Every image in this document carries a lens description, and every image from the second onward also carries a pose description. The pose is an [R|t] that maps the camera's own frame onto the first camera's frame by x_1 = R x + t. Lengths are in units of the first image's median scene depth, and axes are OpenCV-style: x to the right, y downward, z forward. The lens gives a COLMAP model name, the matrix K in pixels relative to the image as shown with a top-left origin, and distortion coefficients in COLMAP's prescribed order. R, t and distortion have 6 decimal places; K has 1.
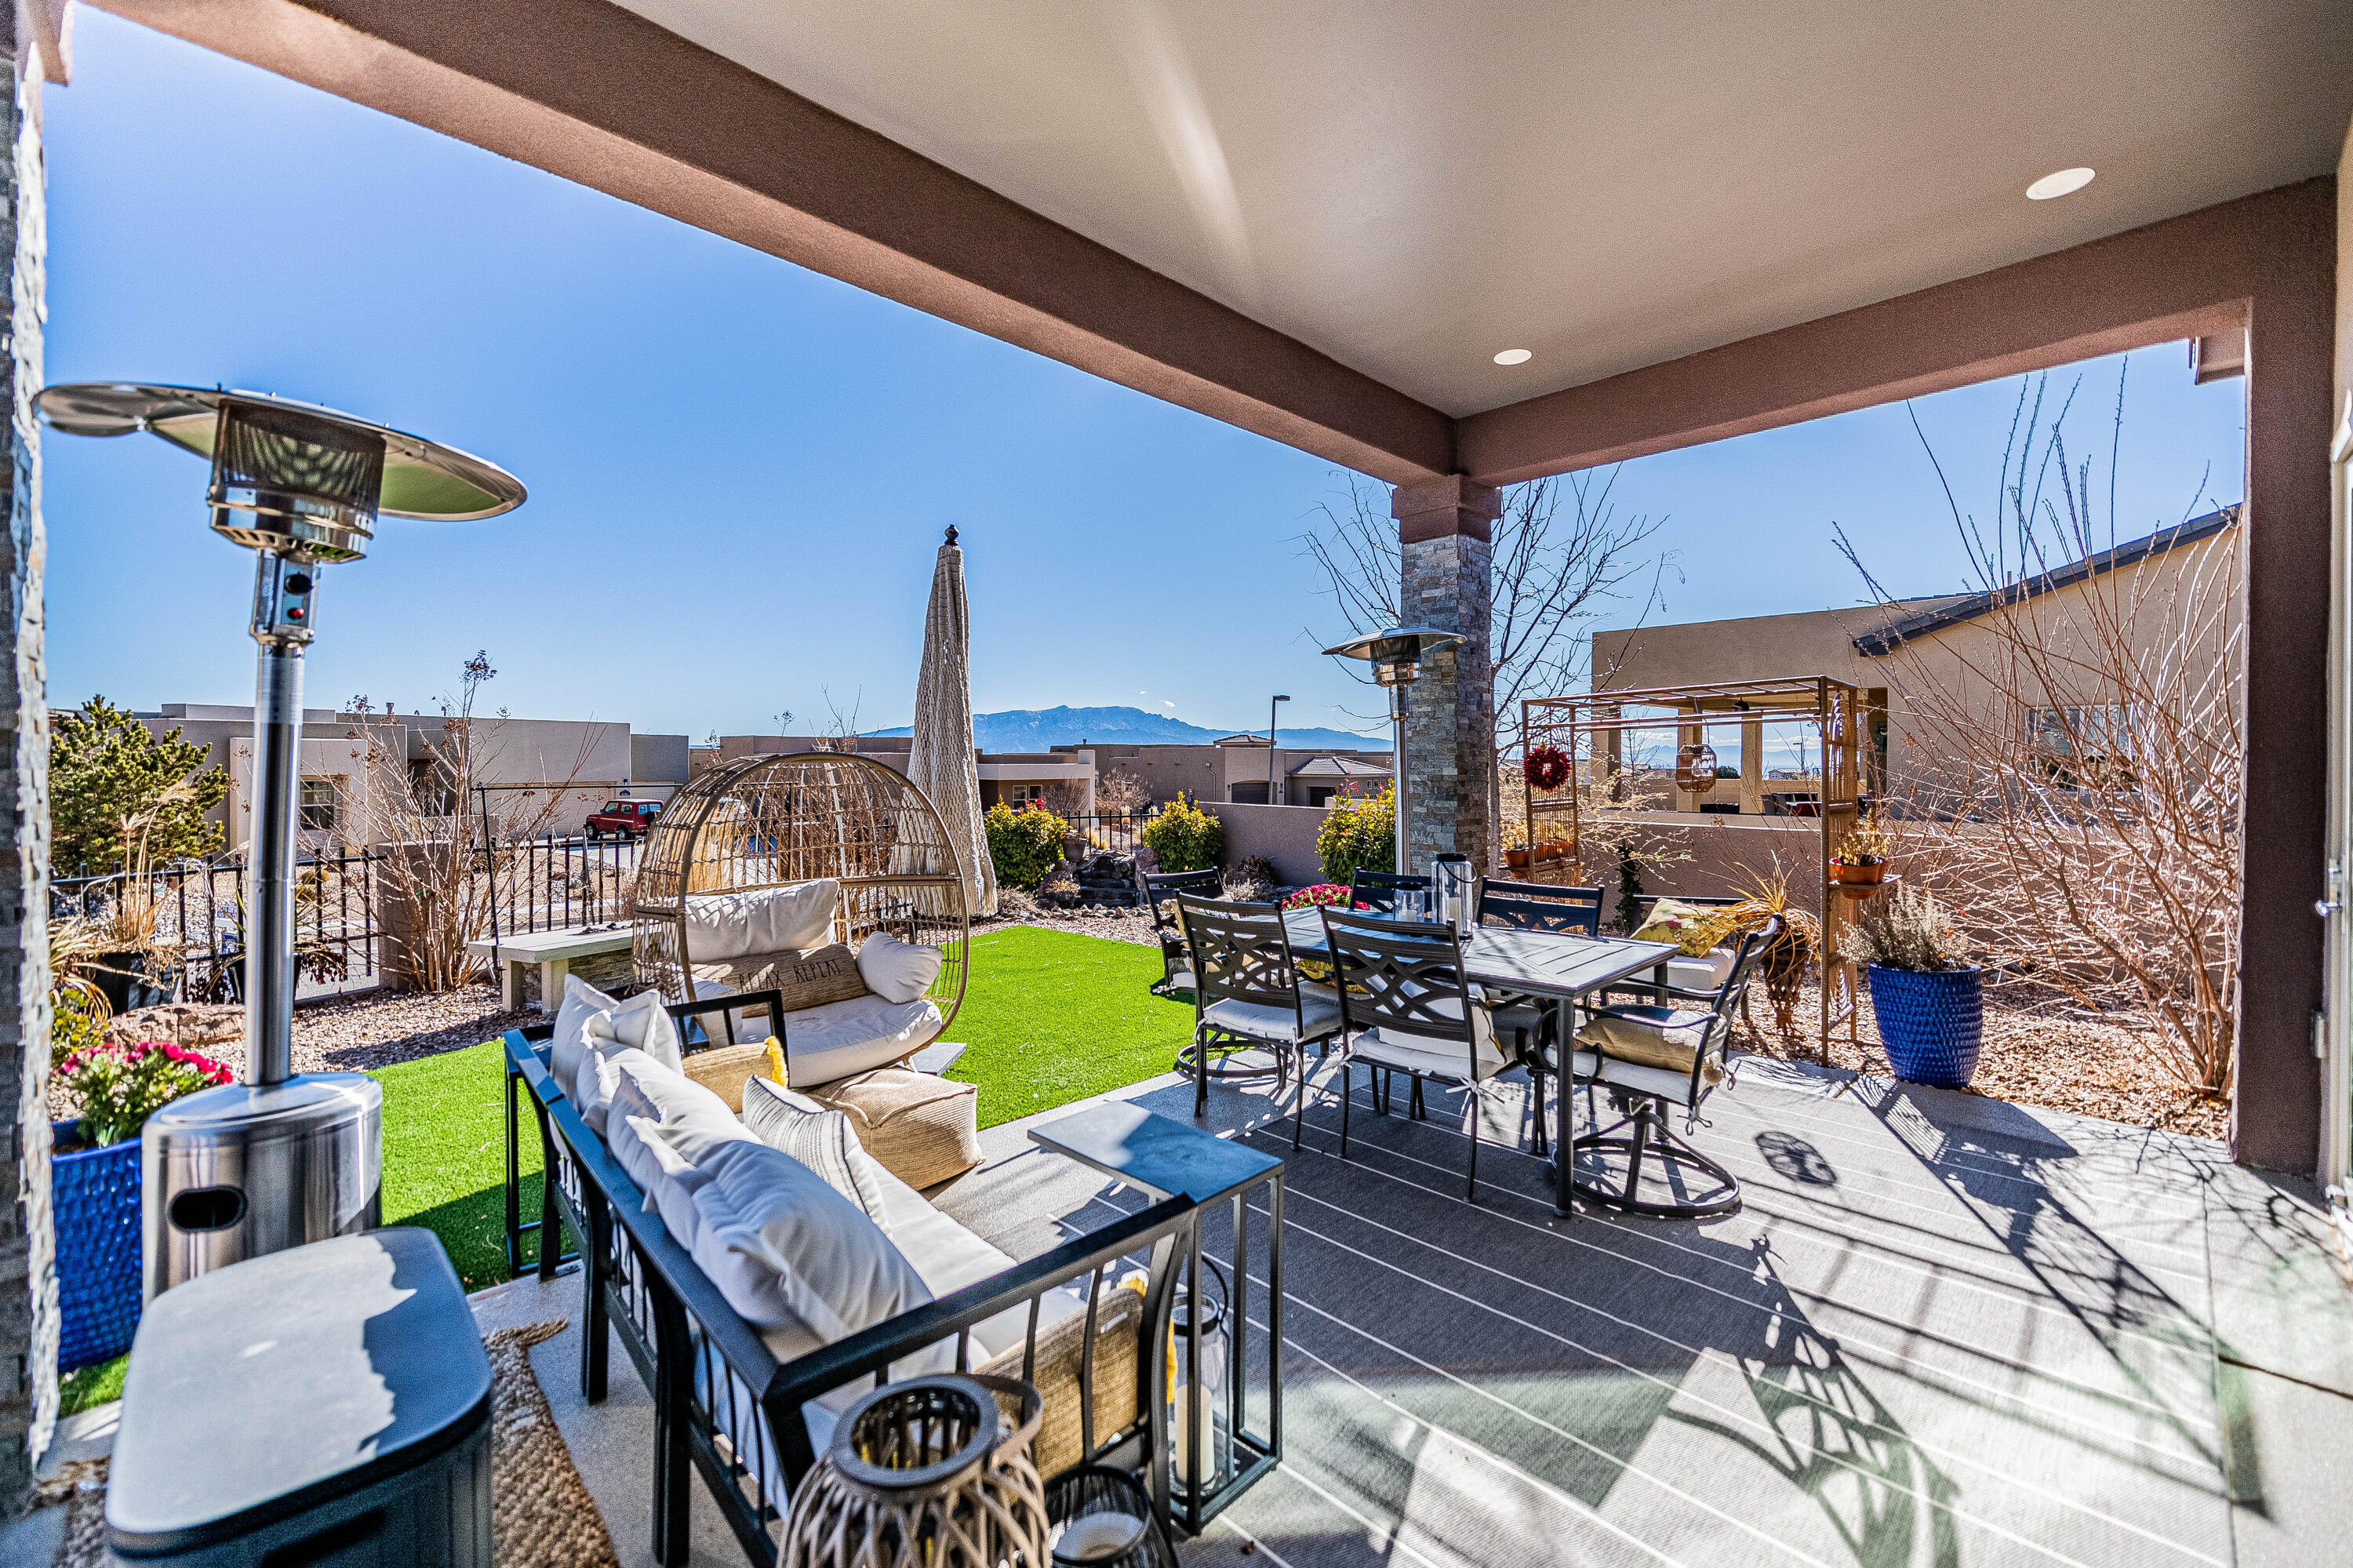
lens RADIAL K [[961.5, 0, 1158.8], [0, 961.5, 763.0], [0, 0, 1]] dist [-0.000308, 0.000042]
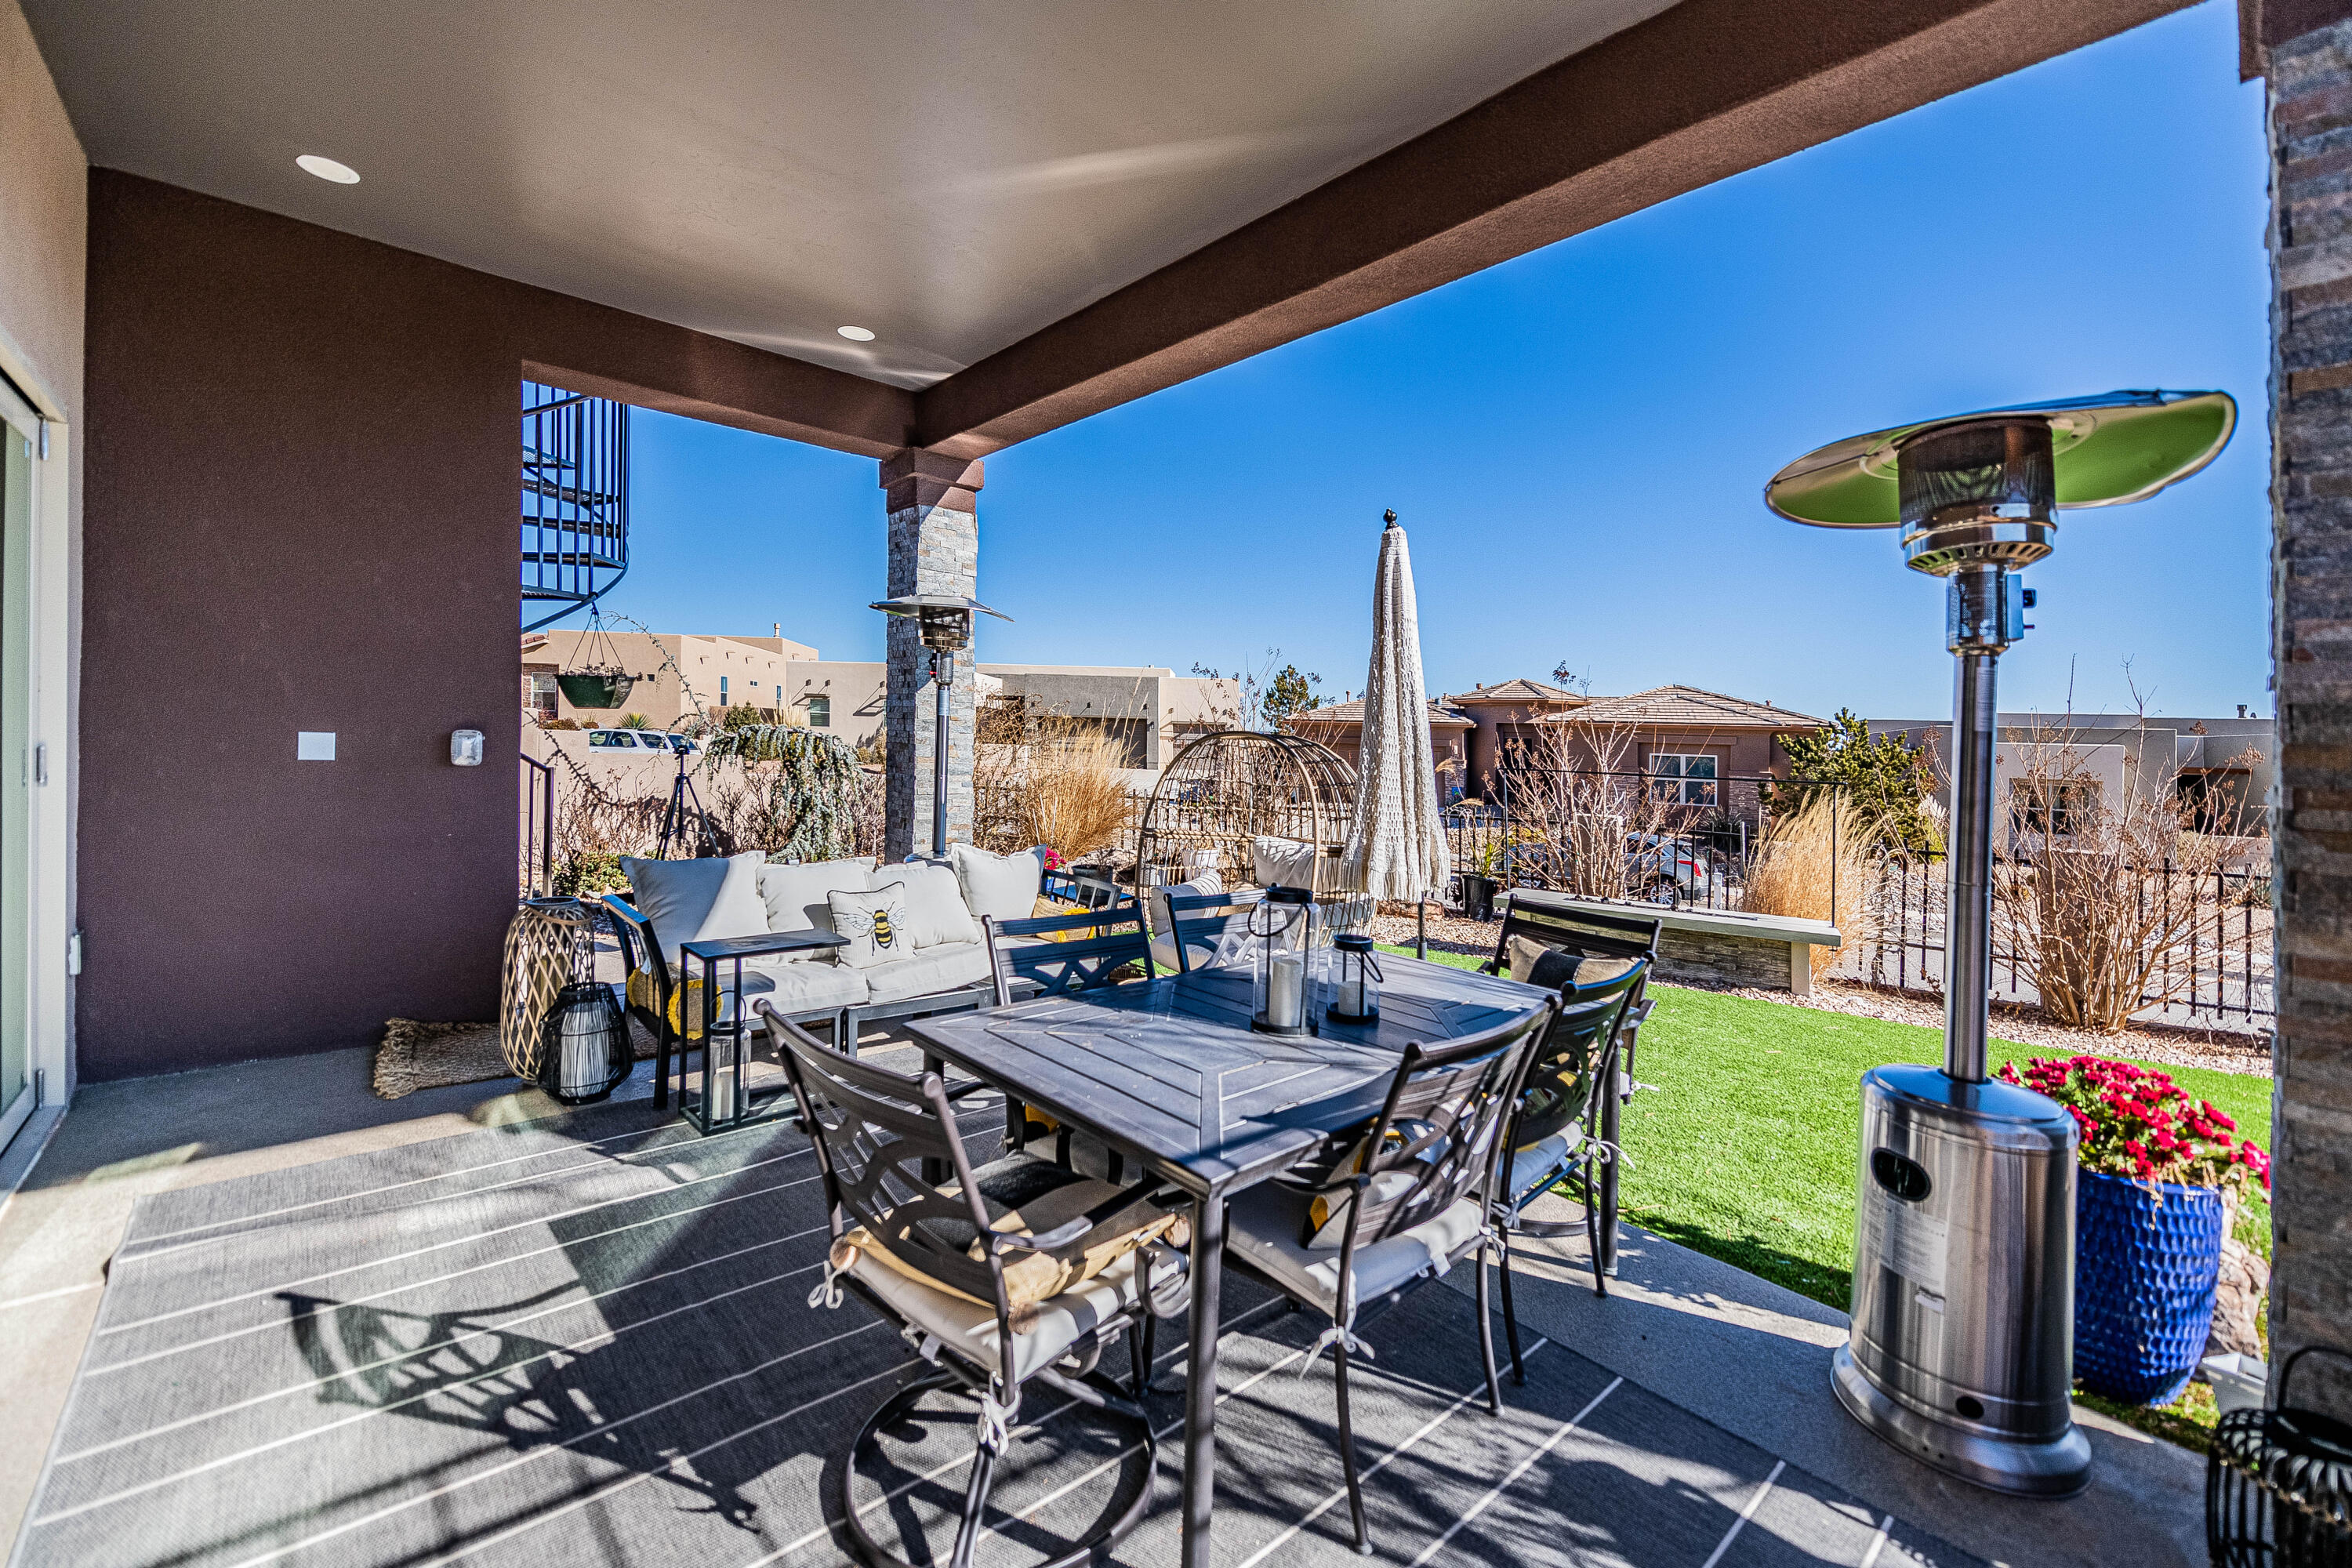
lens RADIAL K [[961.0, 0, 1165.6], [0, 961.0, 765.9], [0, 0, 1]] dist [-0.000308, 0.000042]
pose [[-0.029811, 0.027617, -0.999174, 1.529436], [-0.034903, 0.998980, 0.028653, 0.020982], [0.998946, 0.035729, -0.028816, 1.612995]]
